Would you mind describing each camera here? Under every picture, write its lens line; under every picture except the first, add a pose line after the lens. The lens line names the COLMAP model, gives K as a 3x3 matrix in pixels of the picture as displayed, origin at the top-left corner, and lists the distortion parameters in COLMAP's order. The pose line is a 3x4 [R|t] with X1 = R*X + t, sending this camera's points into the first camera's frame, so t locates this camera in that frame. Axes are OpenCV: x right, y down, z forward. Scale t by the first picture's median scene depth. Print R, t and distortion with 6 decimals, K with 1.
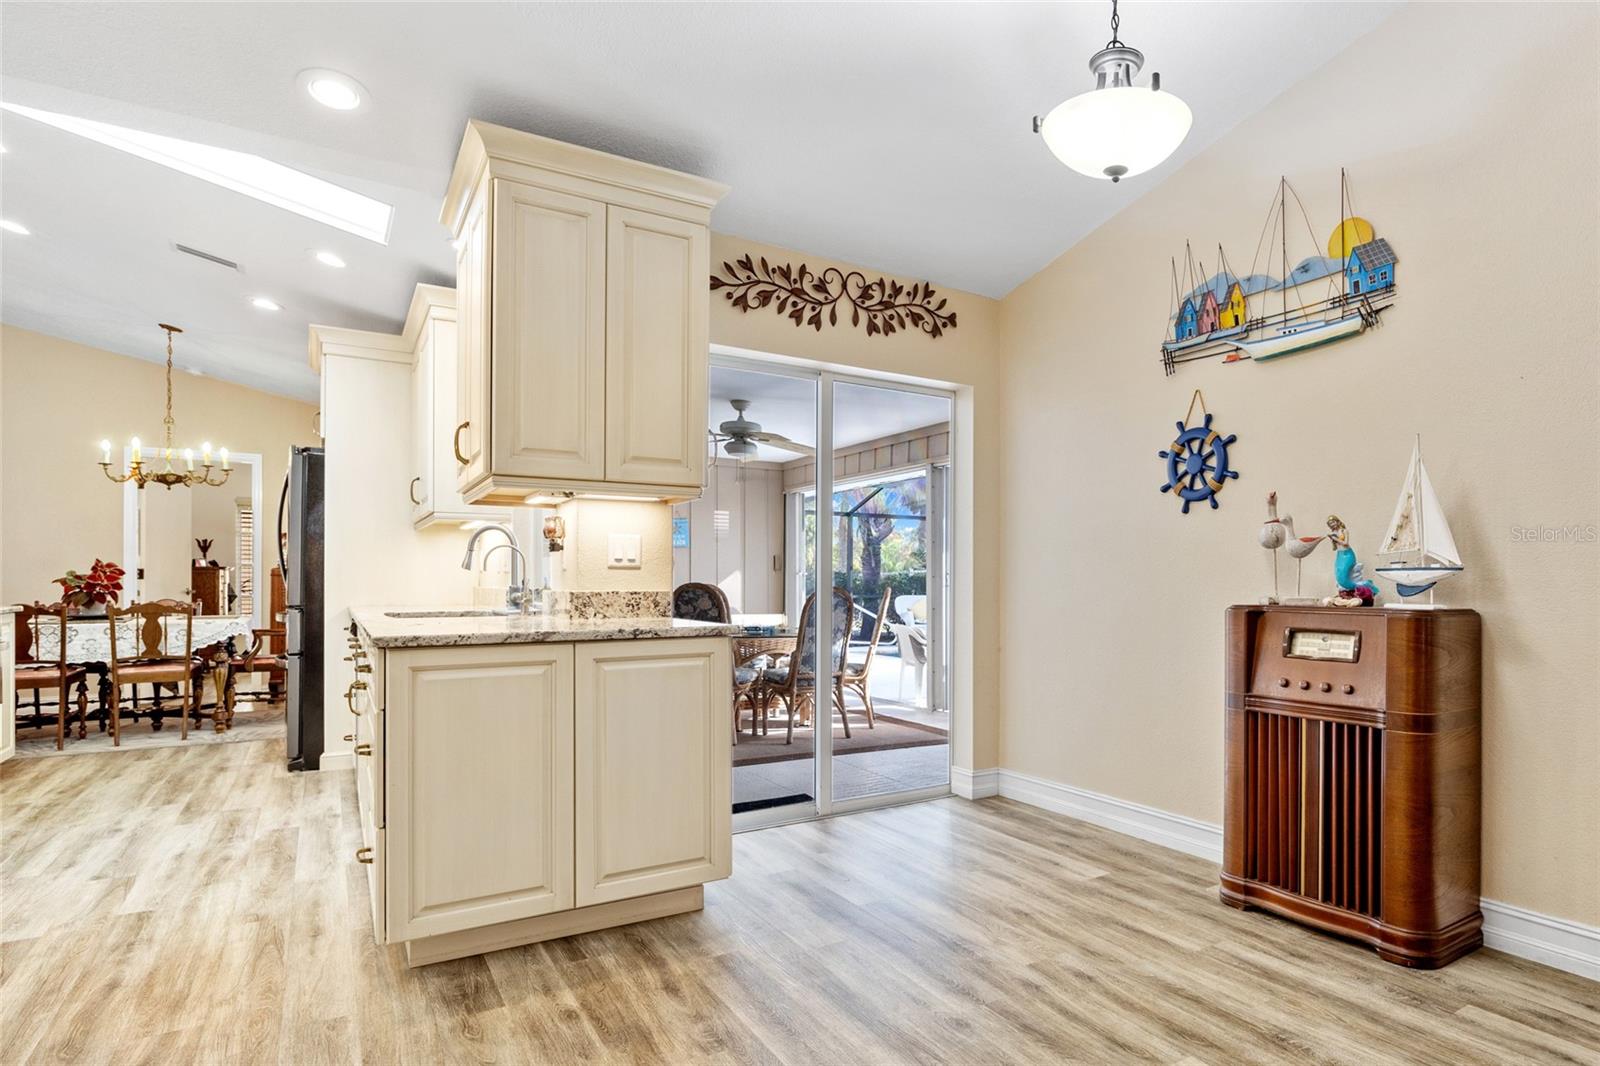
lens RADIAL K [[889.3, 0, 968.7], [0, 889.3, 576.5], [0, 0, 1]] dist [-0.015228, -0.001281]
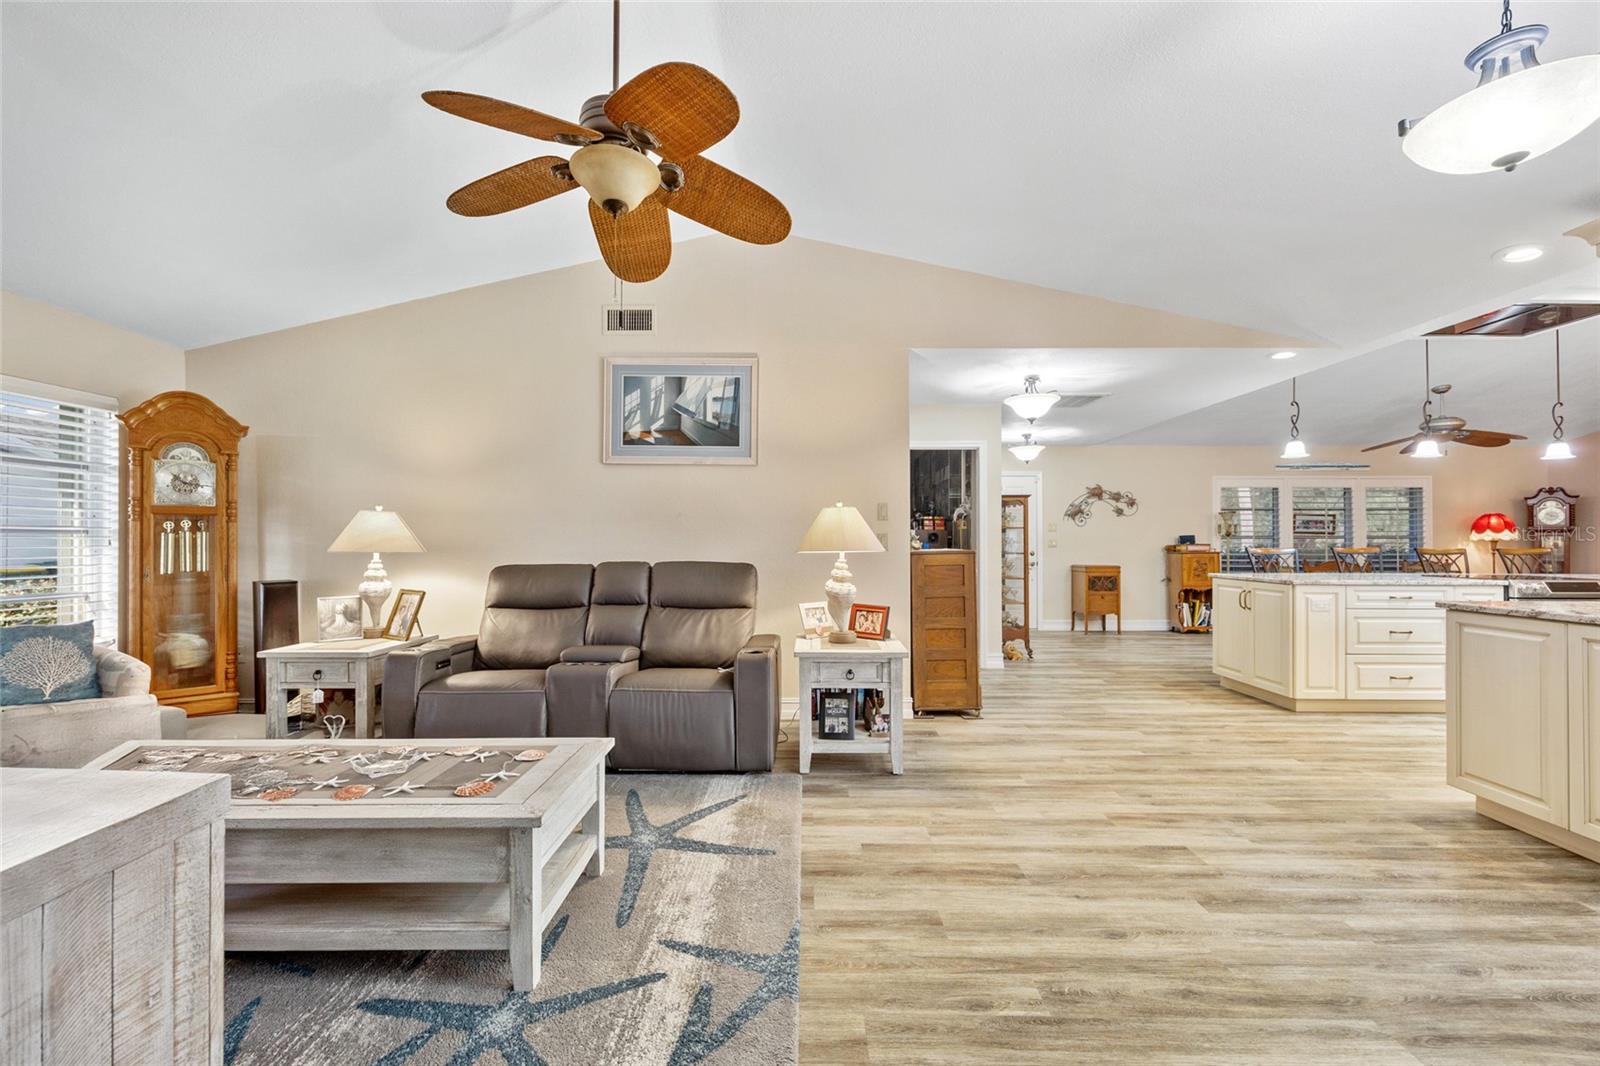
lens RADIAL K [[648.0, 0, 793.0], [0, 648.0, 544.3], [0, 0, 1]] dist [-0.005228, 0.001719]
pose [[-0.603553, 0.002599, -0.797319, 0.714271], [0.001030, 0.999996, 0.002481, -0.030785], [0.797323, 0.000676, -0.603553, 0.489688]]
